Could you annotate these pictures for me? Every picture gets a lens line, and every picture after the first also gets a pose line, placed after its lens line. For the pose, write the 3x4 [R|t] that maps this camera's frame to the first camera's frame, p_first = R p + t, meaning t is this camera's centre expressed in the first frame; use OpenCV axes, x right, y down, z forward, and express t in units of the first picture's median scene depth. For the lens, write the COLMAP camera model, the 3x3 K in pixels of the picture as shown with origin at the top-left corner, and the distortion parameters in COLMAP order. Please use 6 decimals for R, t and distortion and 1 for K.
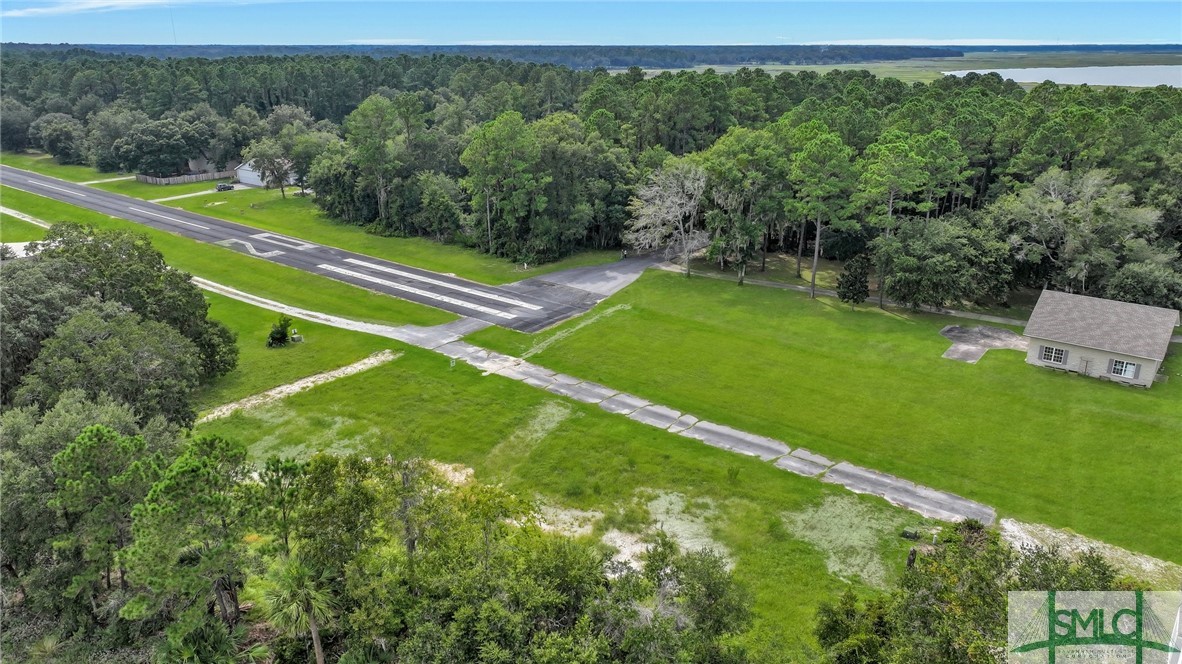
lens RADIAL K [[836.3, 0, 593.8], [0, 836.3, 327.9], [0, 0, 1]] dist [-0.002606, -0.000141]
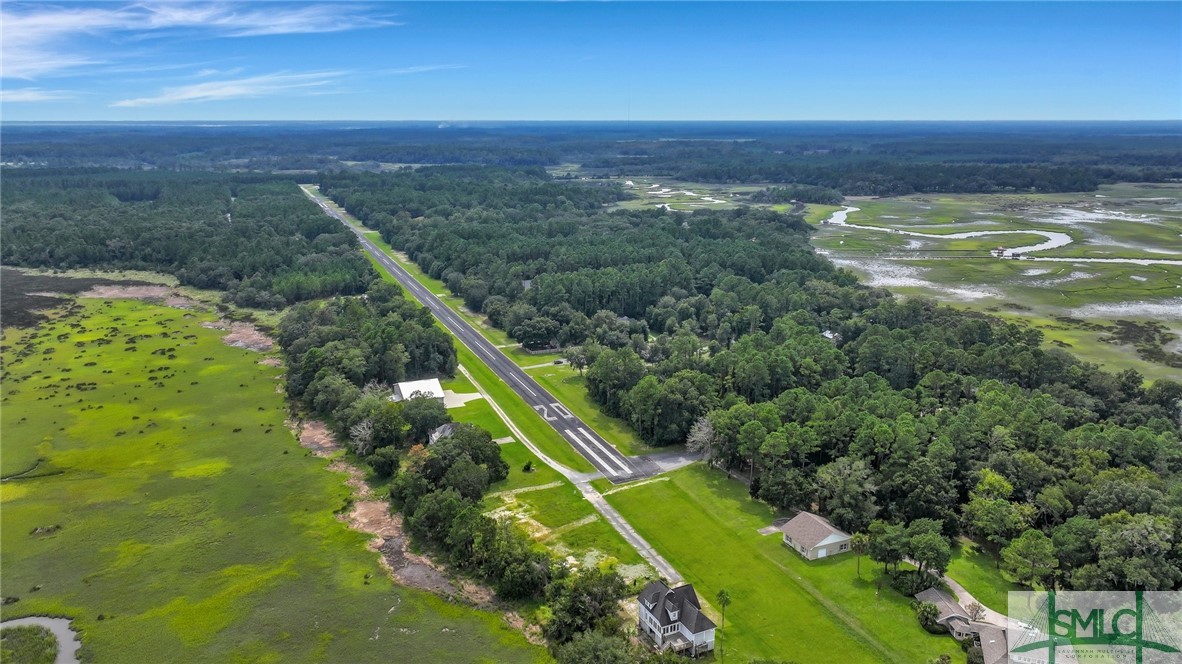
lens RADIAL K [[836.3, 0, 588.7], [0, 836.3, 331.3], [0, 0, 1]] dist [-0.002606, -0.000141]
pose [[0.880729, 0.112924, -0.459961, 0.993779], [-0.149580, 0.987774, -0.043909, -0.338331], [0.449379, 0.107473, 0.886853, -1.349717]]
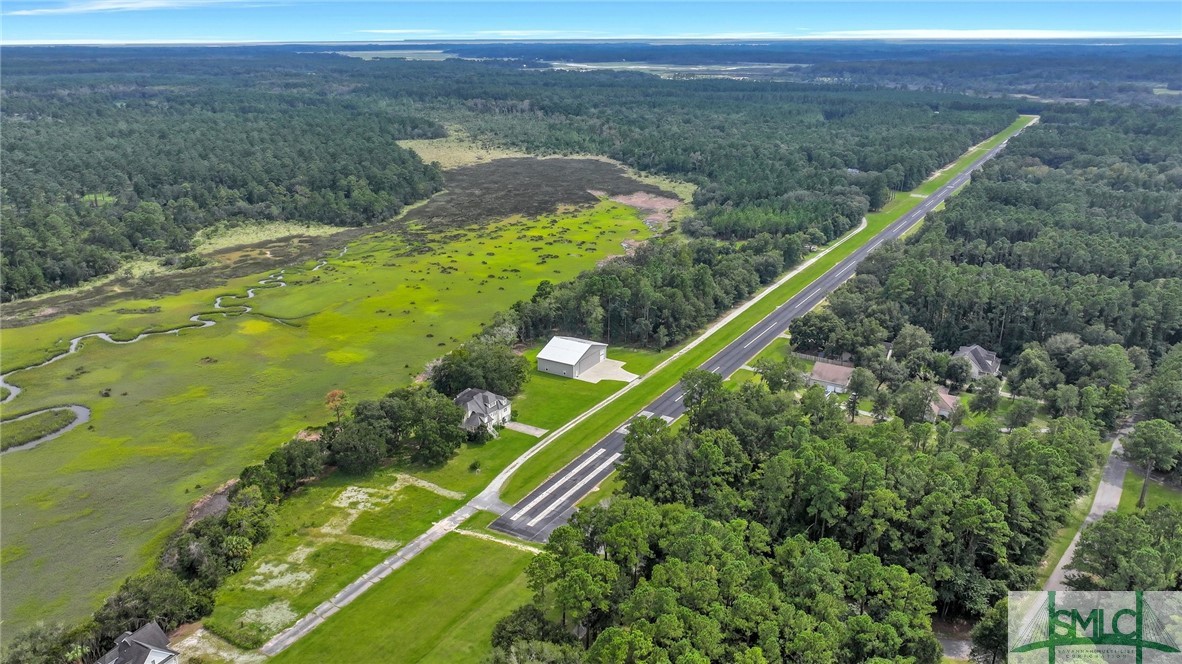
lens RADIAL K [[836.3, 0, 588.1], [0, 836.3, 333.2], [0, 0, 1]] dist [-0.002606, -0.000141]
pose [[0.127913, 0.326799, -0.936398, 1.693922], [-0.318632, 0.907642, 0.273238, -1.051518], [0.939208, 0.263416, 0.220228, 0.712720]]
